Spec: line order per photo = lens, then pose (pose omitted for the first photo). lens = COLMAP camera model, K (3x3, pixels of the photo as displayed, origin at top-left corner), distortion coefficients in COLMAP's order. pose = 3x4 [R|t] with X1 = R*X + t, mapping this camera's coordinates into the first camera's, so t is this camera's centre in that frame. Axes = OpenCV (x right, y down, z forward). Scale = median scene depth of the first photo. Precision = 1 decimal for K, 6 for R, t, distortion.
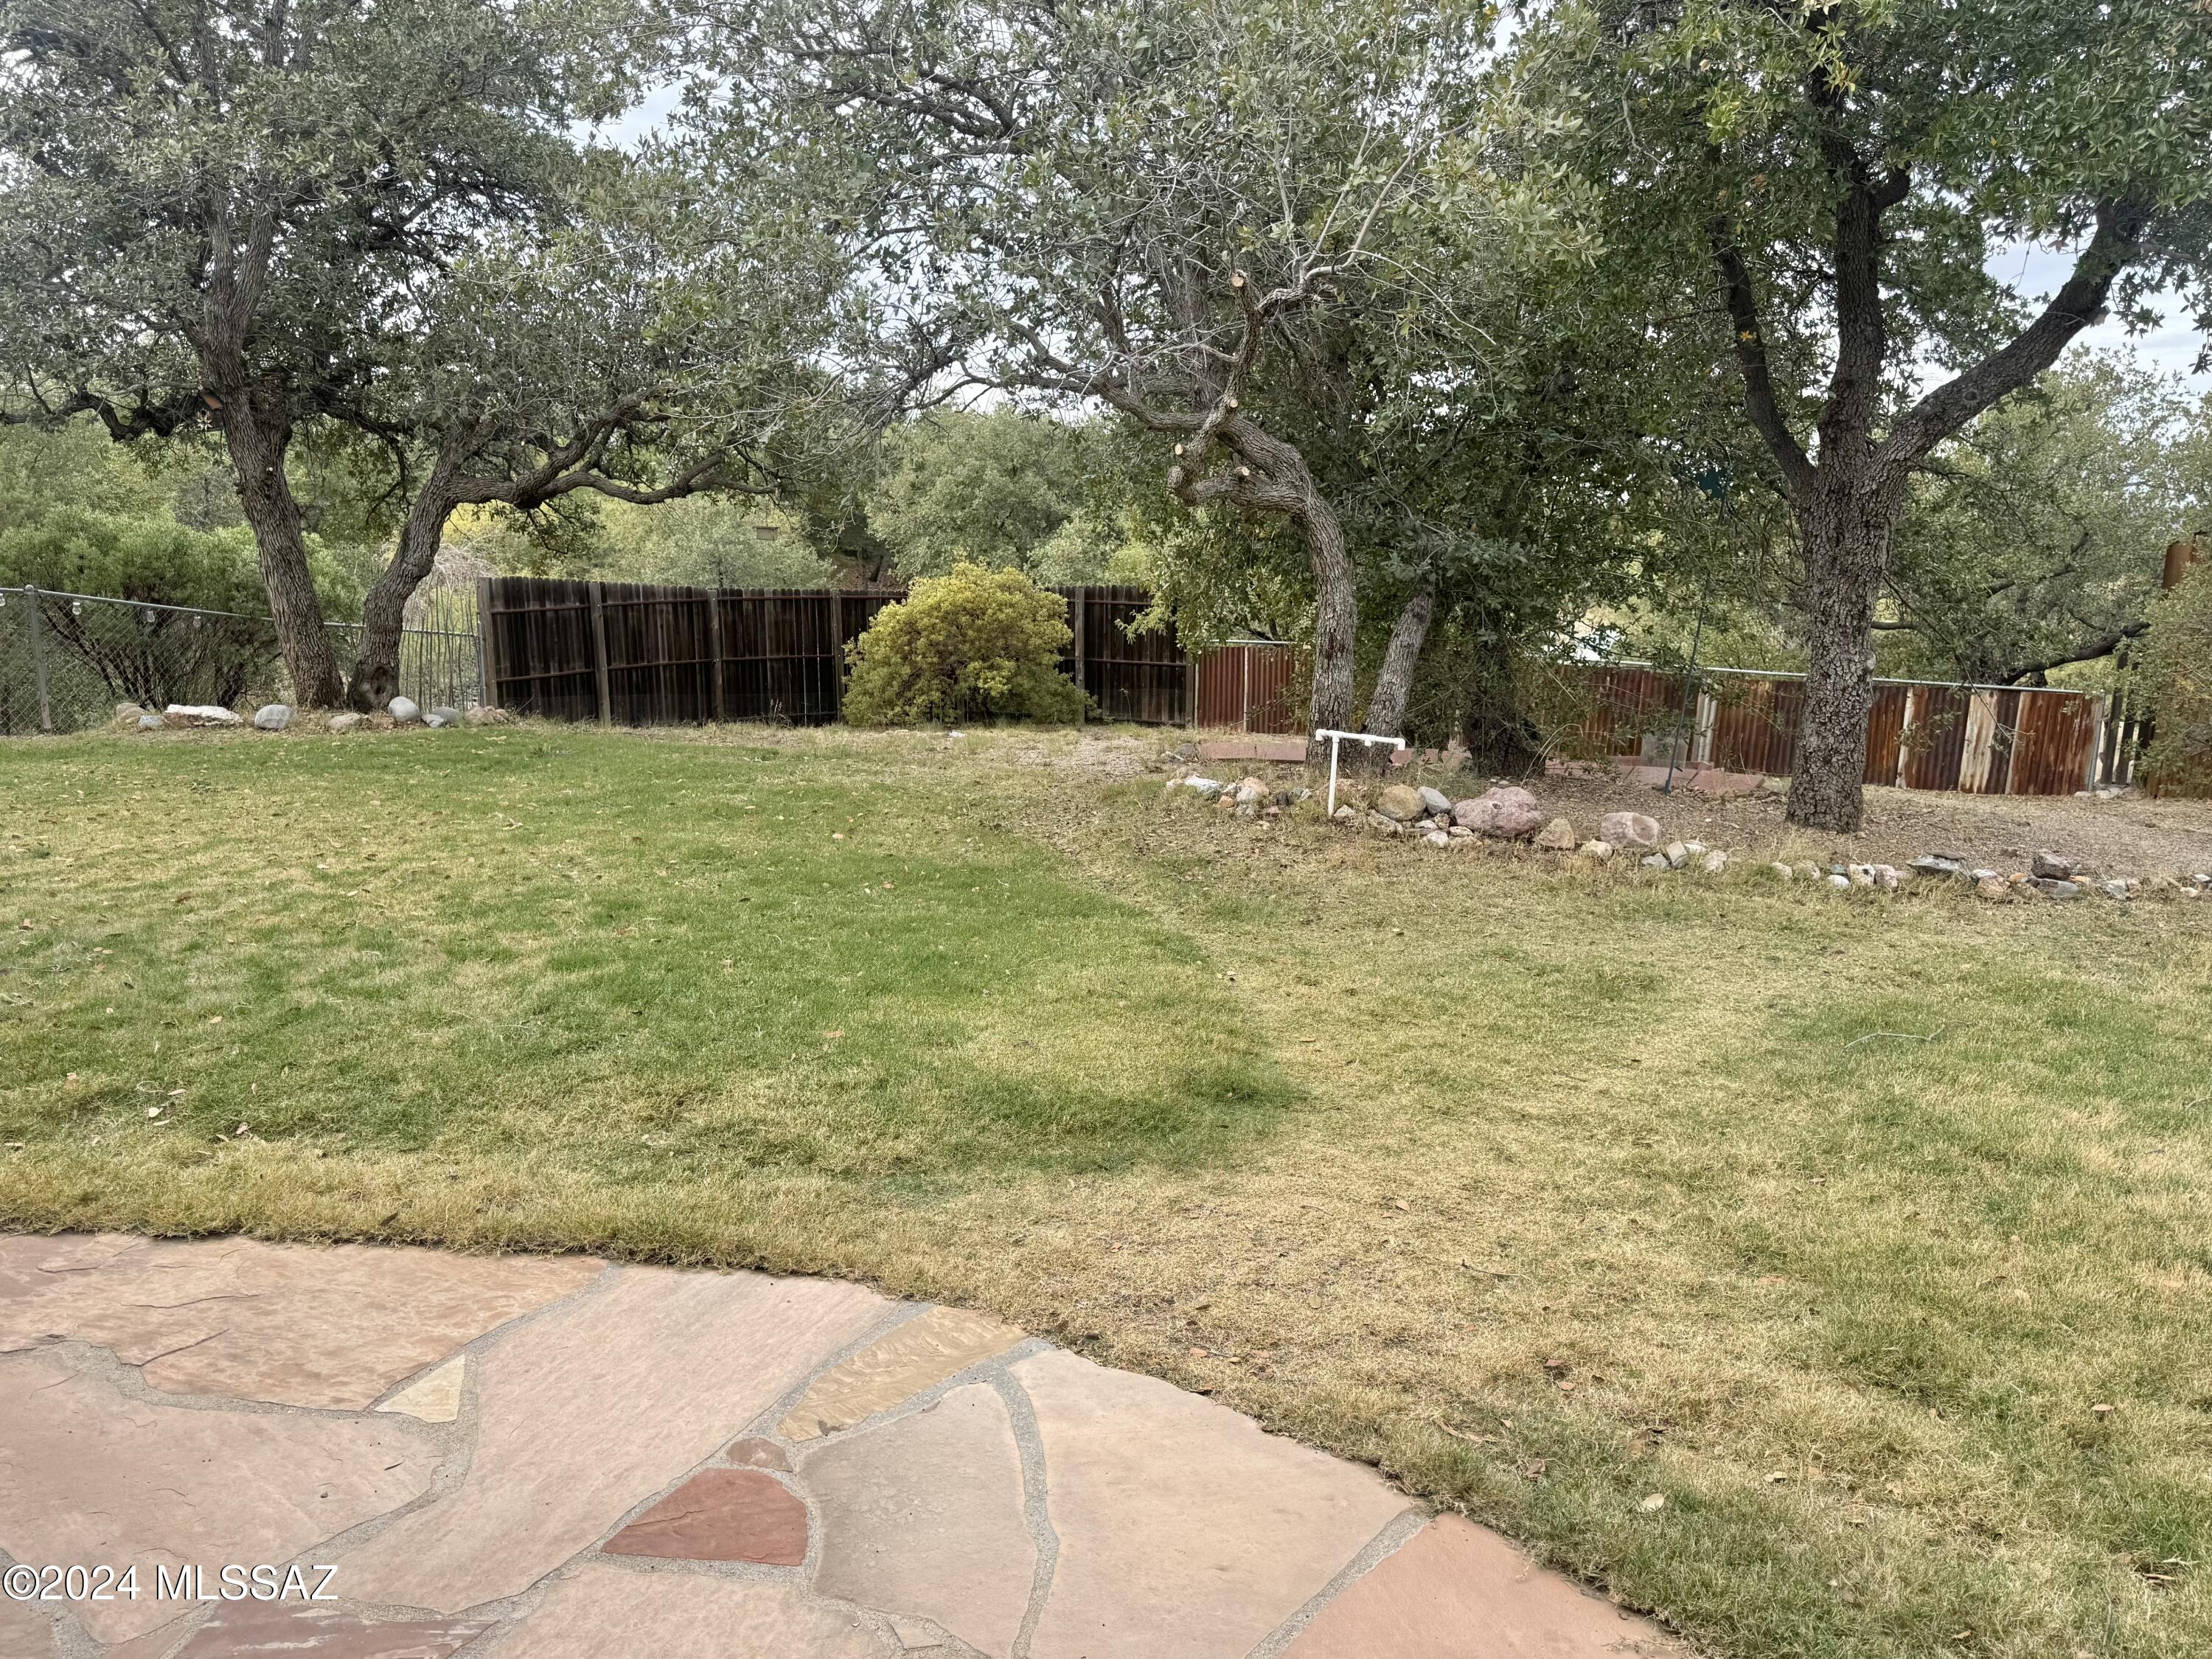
lens RADIAL K [[1595.9, 0, 1108.2], [0, 1595.9, 835.1], [0, 0, 1]] dist [-0.011273, -0.005062]
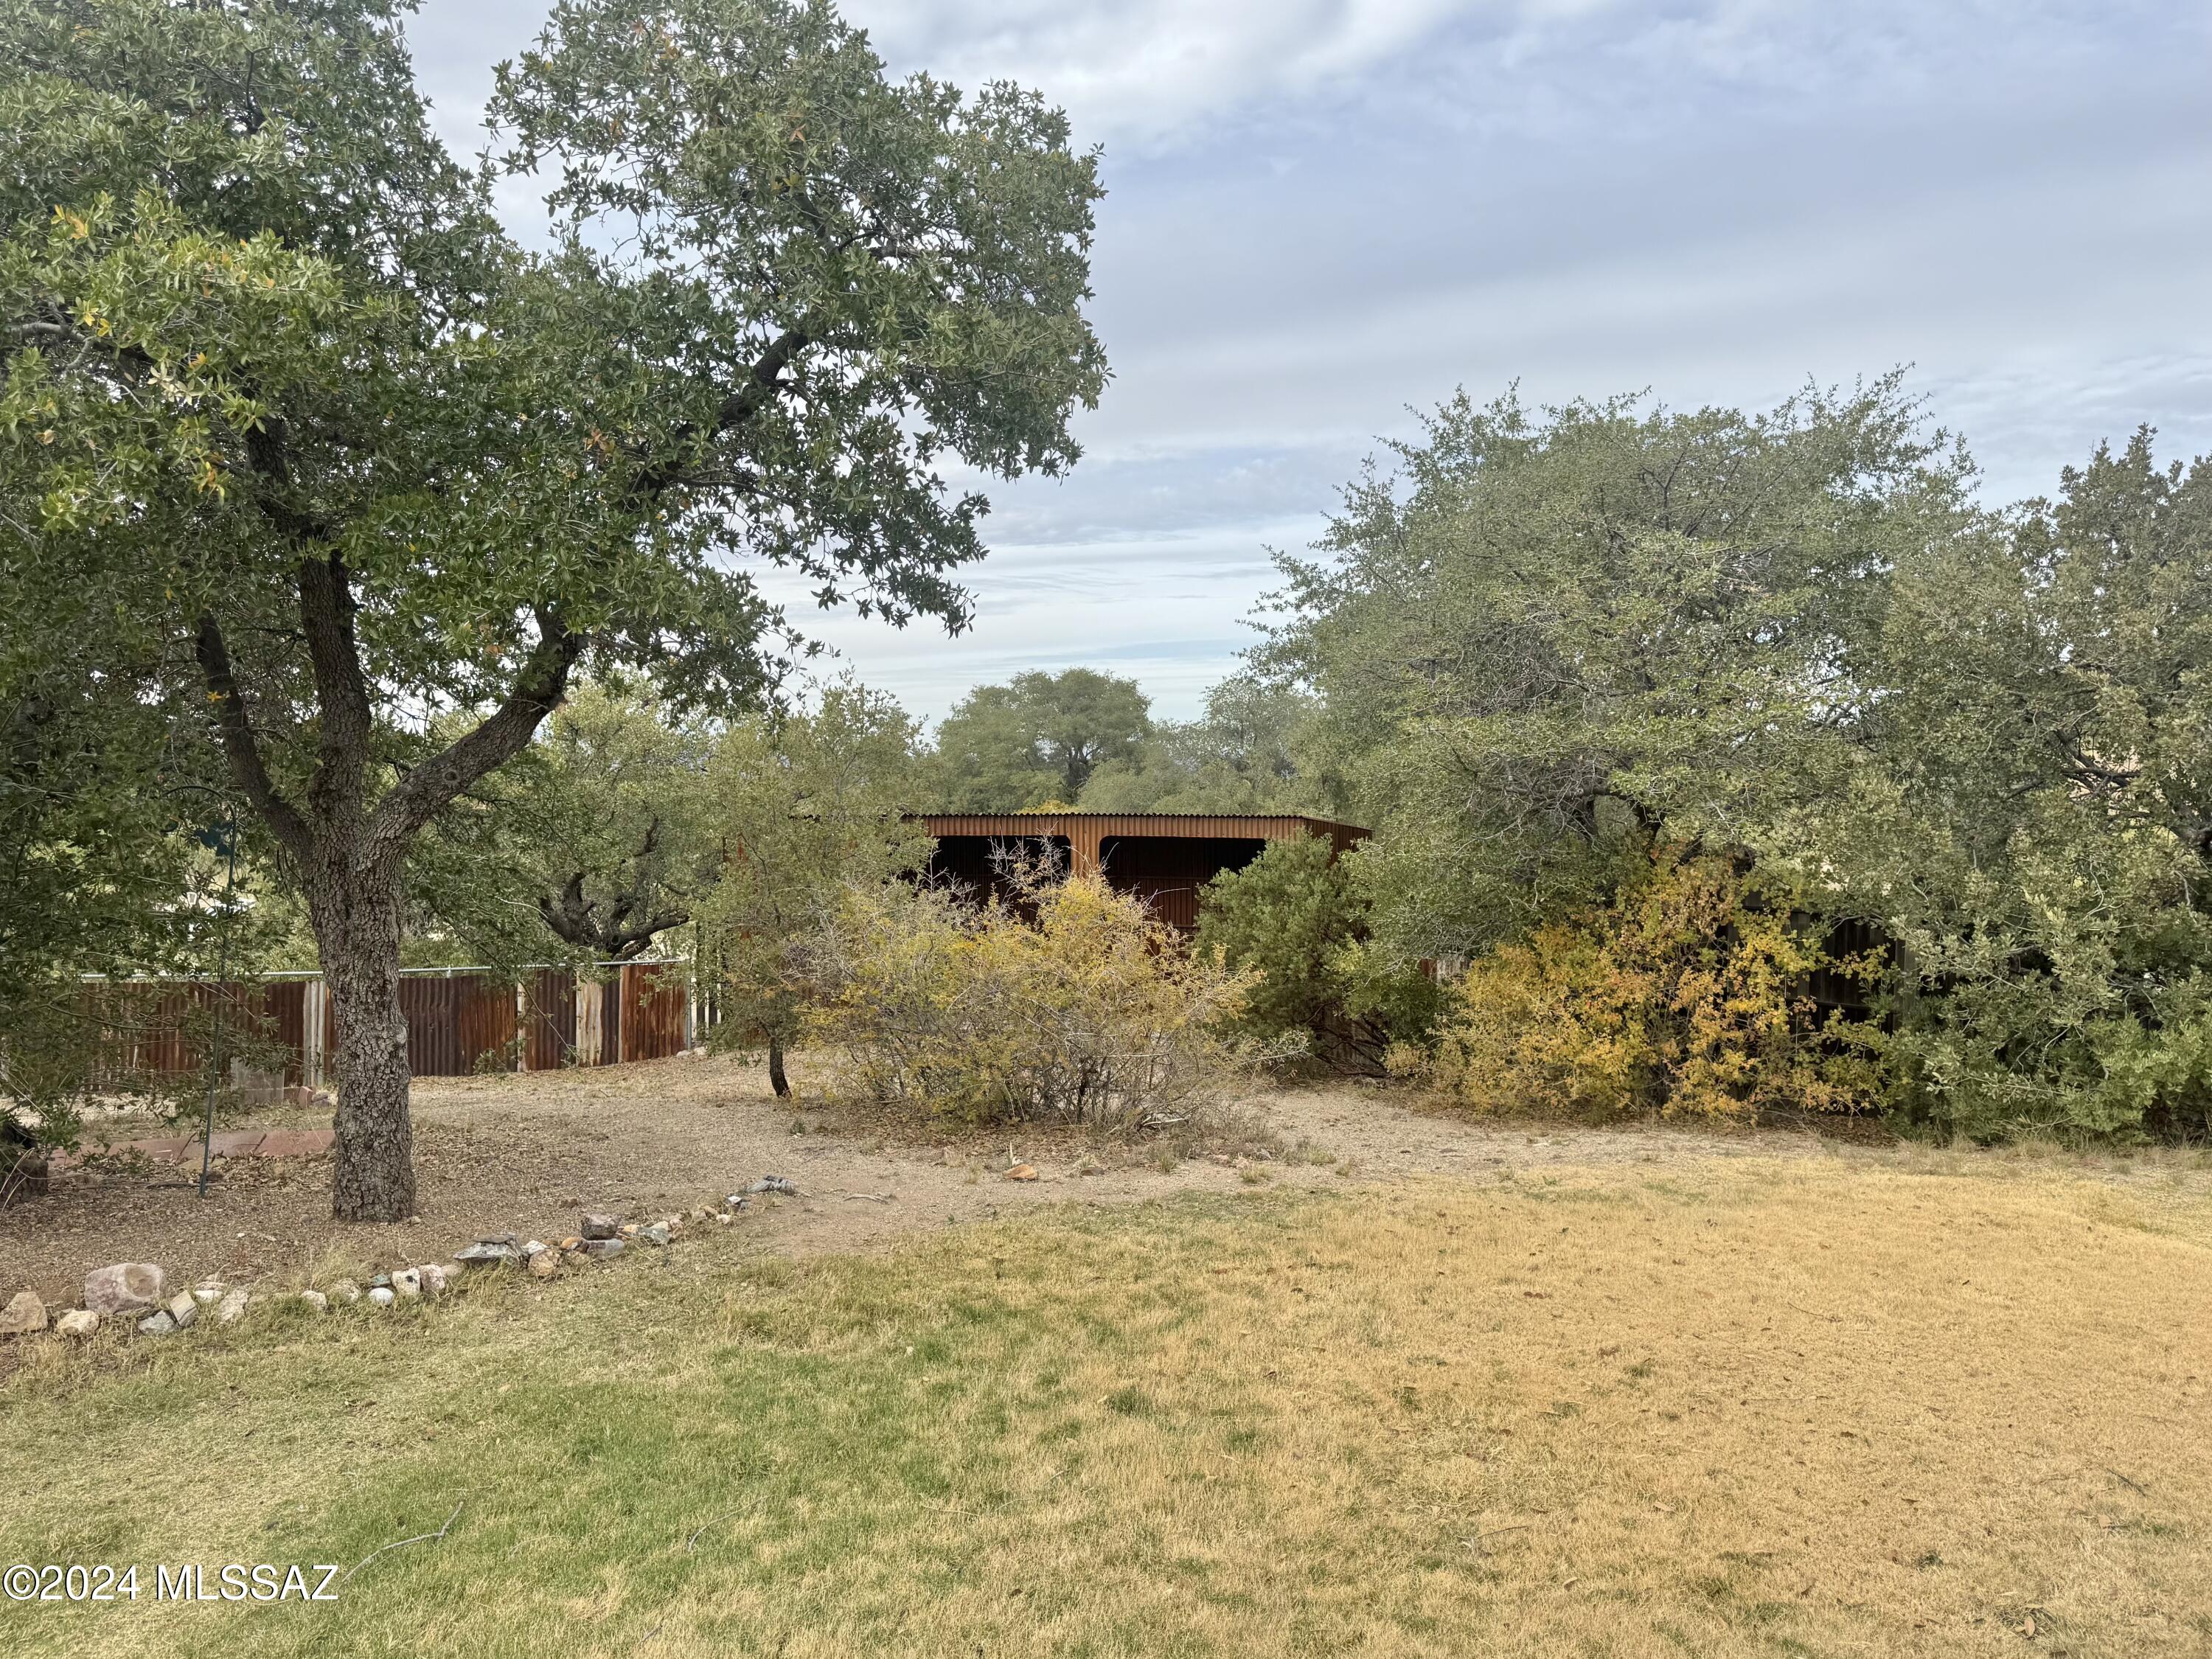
lens RADIAL K [[1595.9, 0, 1109.7], [0, 1595.9, 827.2], [0, 0, 1]] dist [-0.011273, -0.005062]
pose [[0.692770, -0.045222, 0.719740, 0.106144], [0.162863, 0.982059, -0.095057, -0.078558], [-0.702528, 0.183071, 0.687706, 0.038100]]
